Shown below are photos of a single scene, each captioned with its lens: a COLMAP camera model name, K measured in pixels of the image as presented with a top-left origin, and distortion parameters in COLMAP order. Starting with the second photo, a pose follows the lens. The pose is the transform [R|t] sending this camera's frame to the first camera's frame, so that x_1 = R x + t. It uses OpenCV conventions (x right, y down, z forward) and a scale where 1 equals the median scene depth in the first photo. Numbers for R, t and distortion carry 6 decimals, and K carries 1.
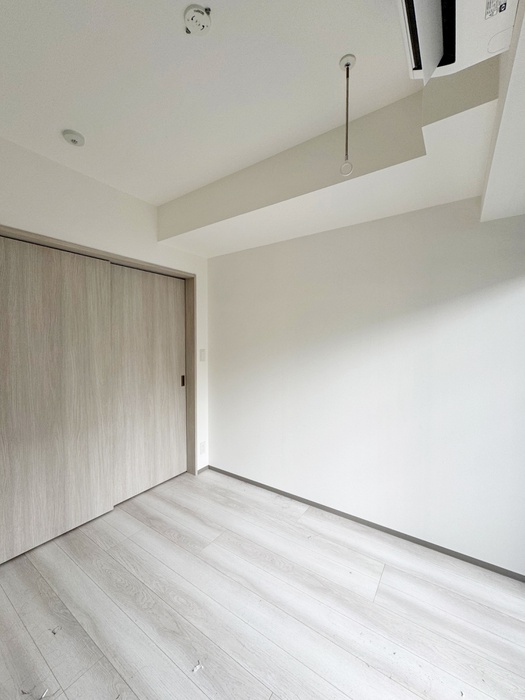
lens RADIAL K [[280.9, 0, 260.4], [0, 280.9, 352.0], [0, 0, 1]] dist [-0.001152, 0.001073]
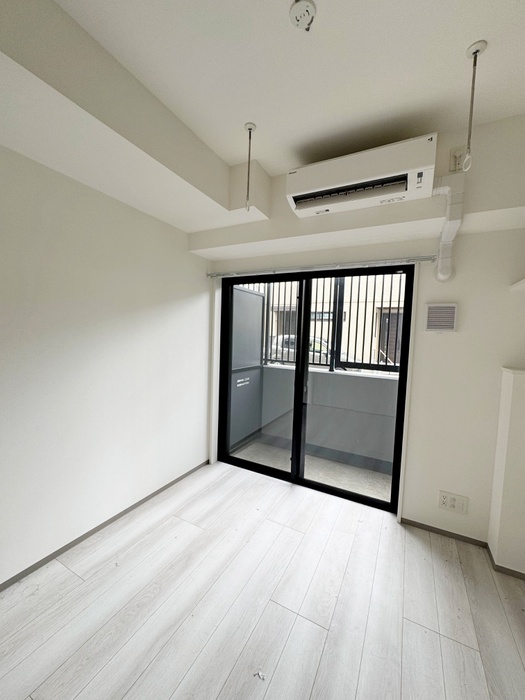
lens RADIAL K [[280.9, 0, 264.0], [0, 280.9, 350.2], [0, 0, 1]] dist [-0.001152, 0.001073]
pose [[-0.123498, -0.066025, 0.990146, -0.649861], [0.005646, 0.997721, 0.067234, -0.030257], [-0.992329, 0.013893, -0.122844, 0.641140]]
